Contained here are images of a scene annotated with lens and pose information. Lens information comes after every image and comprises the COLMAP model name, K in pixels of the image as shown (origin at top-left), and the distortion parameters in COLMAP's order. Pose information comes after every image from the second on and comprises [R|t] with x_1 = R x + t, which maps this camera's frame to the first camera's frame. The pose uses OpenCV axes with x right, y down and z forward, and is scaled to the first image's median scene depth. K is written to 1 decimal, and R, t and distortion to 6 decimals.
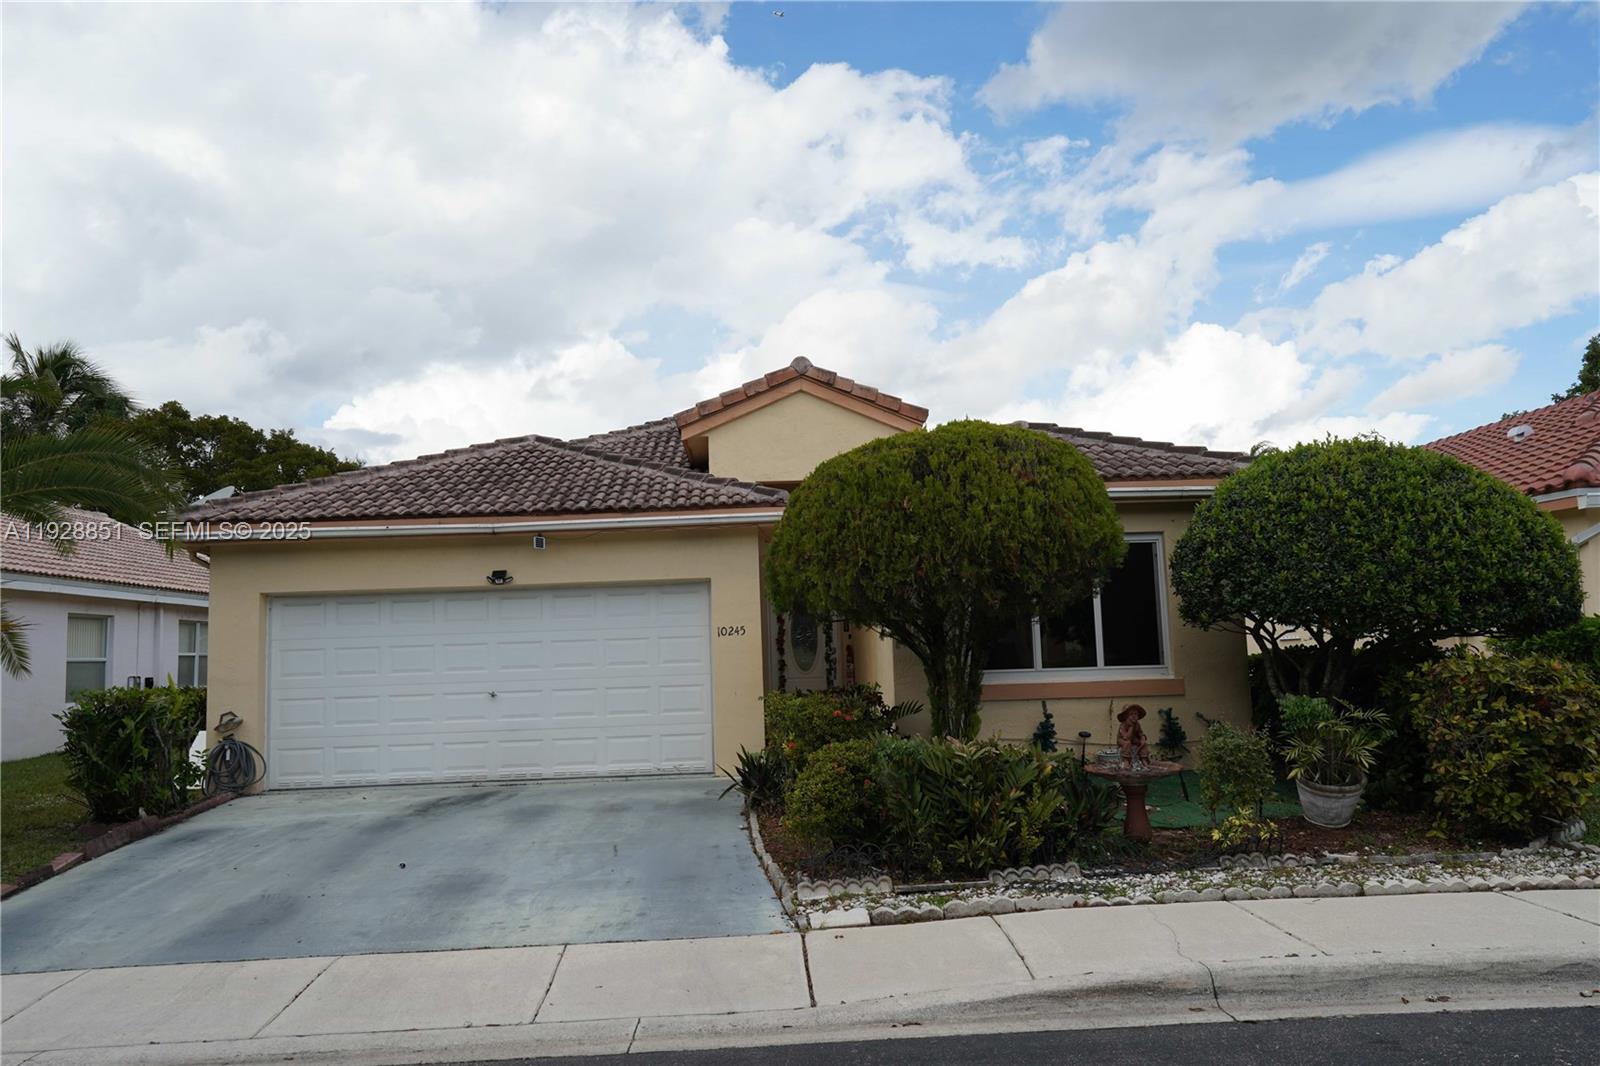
lens RADIAL K [[1196.4, 0, 795.7], [0, 1196.4, 525.9], [0, 0, 1]] dist [-0.007478, 0.033635]
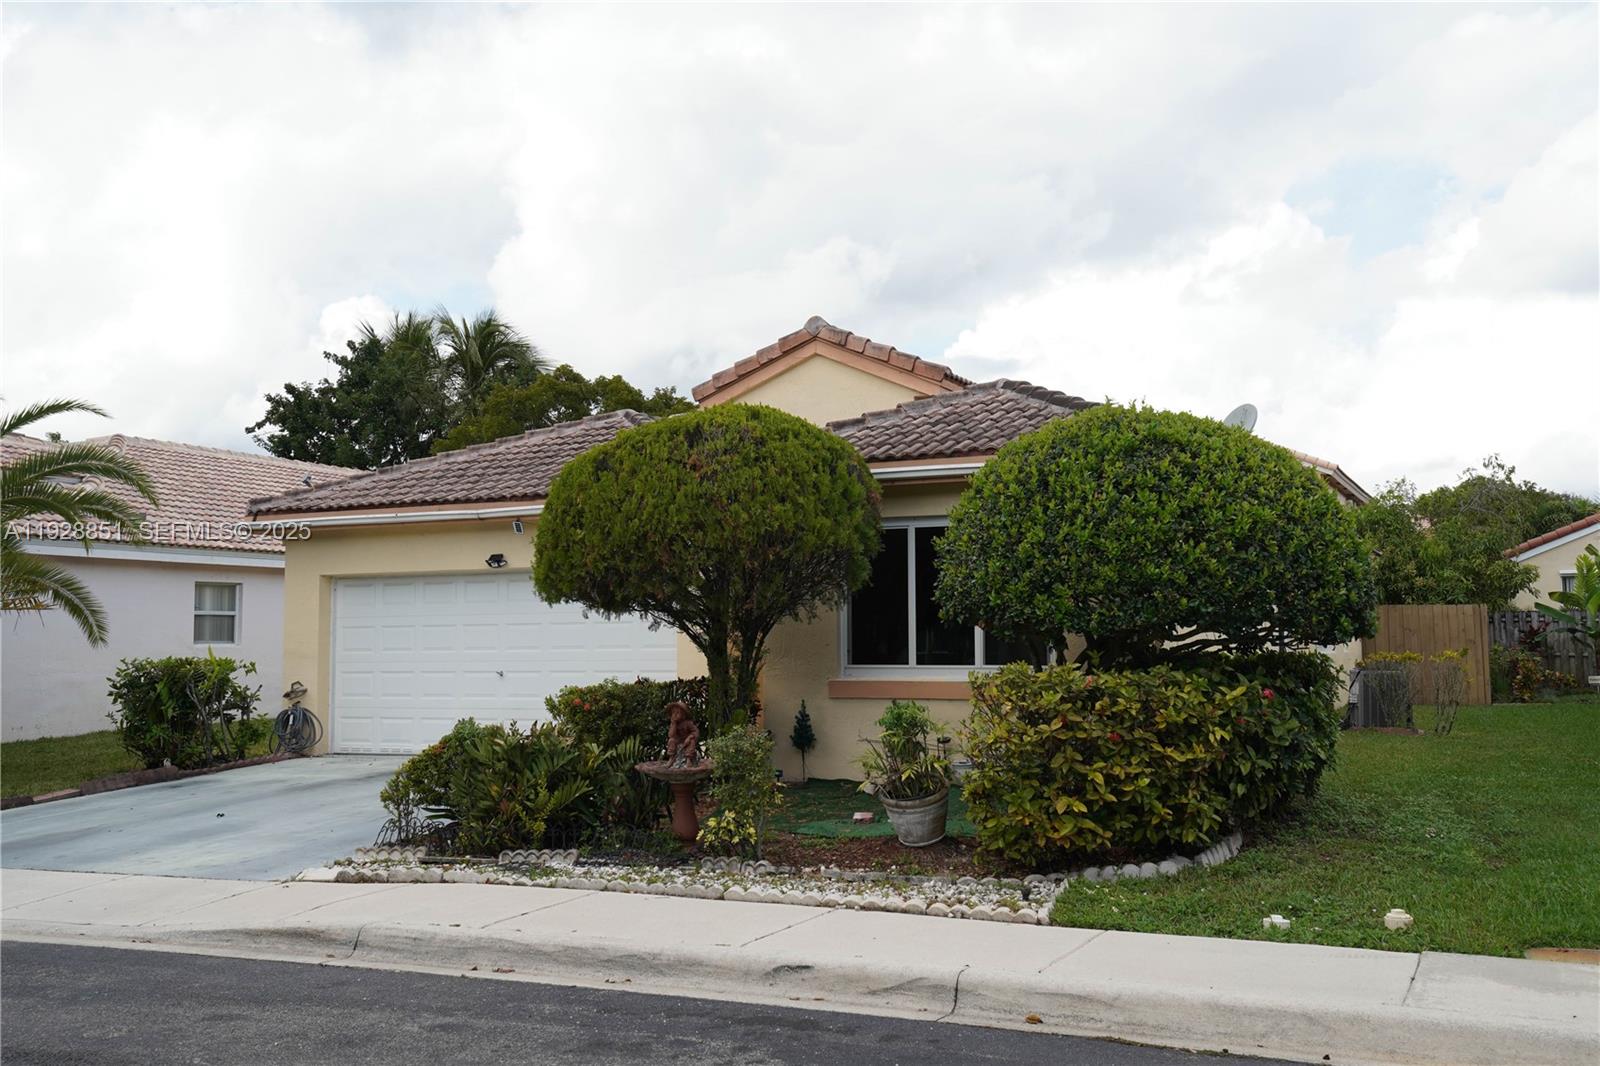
lens RADIAL K [[1508.4, 0, 798.8], [0, 1508.4, 542.1], [0, 0, 1]] dist [0.059329, 0.000000]
pose [[0.892732, -0.005161, -0.450558, 0.748177], [0.027721, 0.998669, 0.043486, -0.029574], [0.449734, -0.051311, 0.891687, -0.058957]]
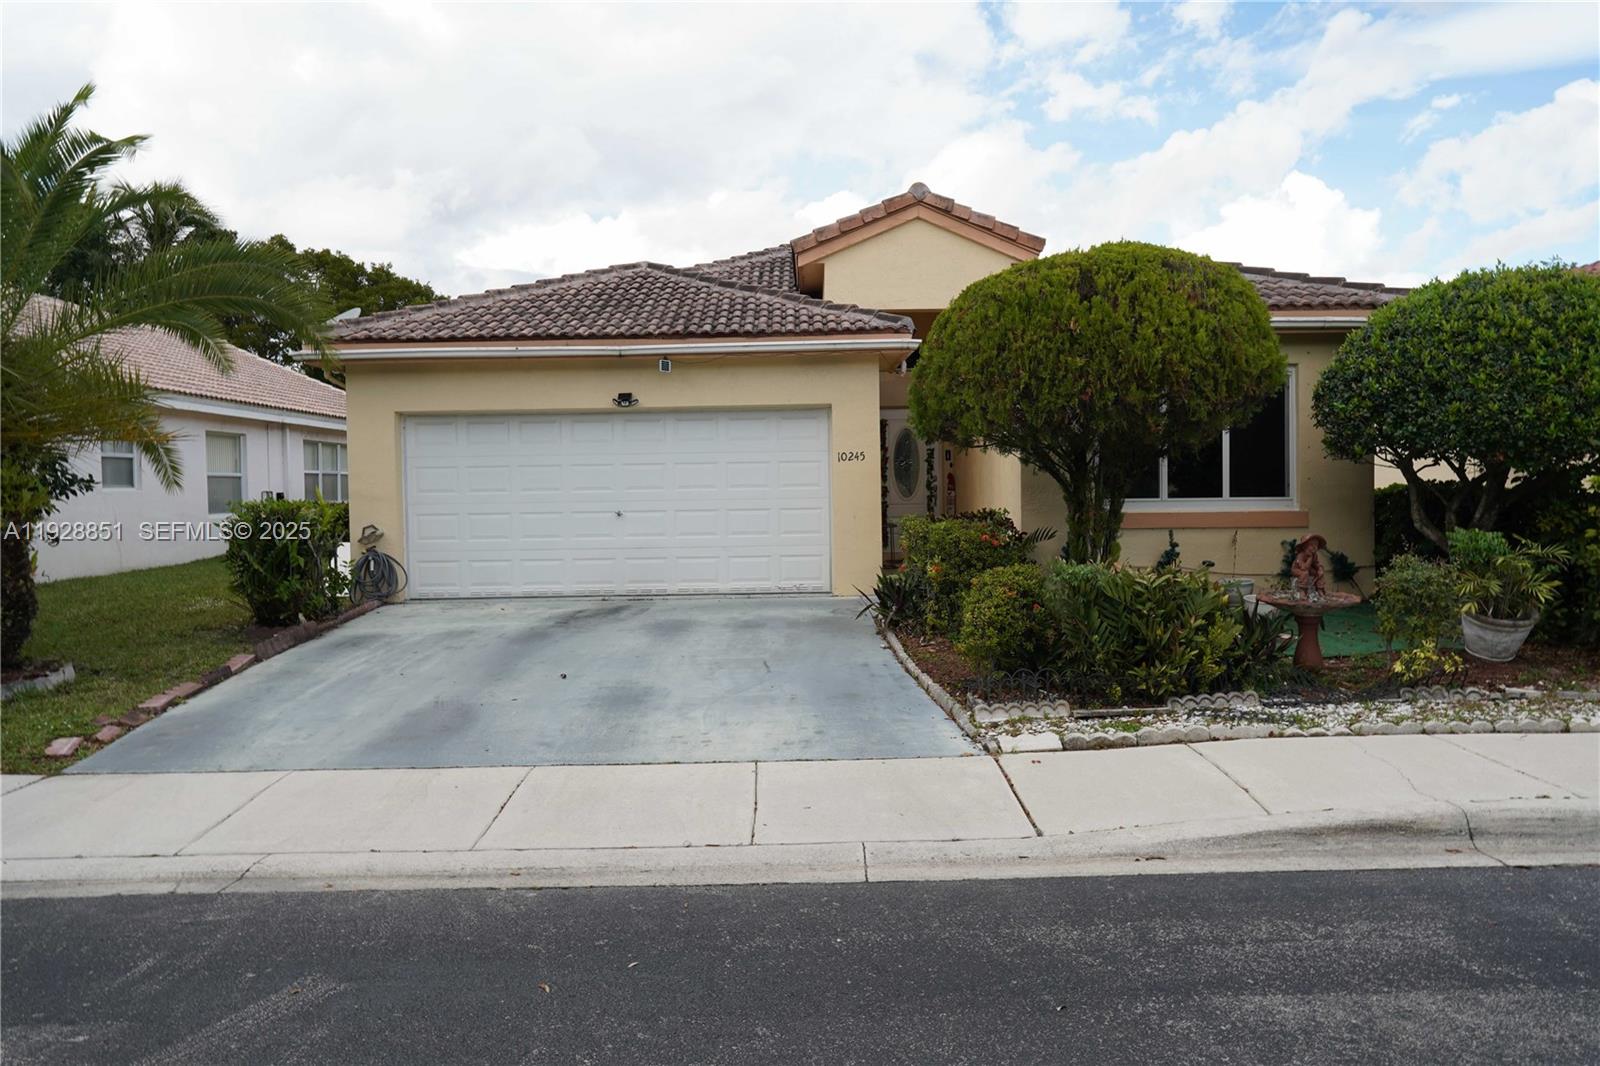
lens RADIAL K [[1099.9, 0, 805.5], [0, 1099.9, 522.0], [0, 0, 1]] dist [-0.020189, 0.020462]
pose [[0.999373, 0.019646, -0.029458, -0.083992], [-0.015315, 0.989941, 0.140648, 0.015688], [0.031925, -0.140109, 0.989621, 0.082457]]
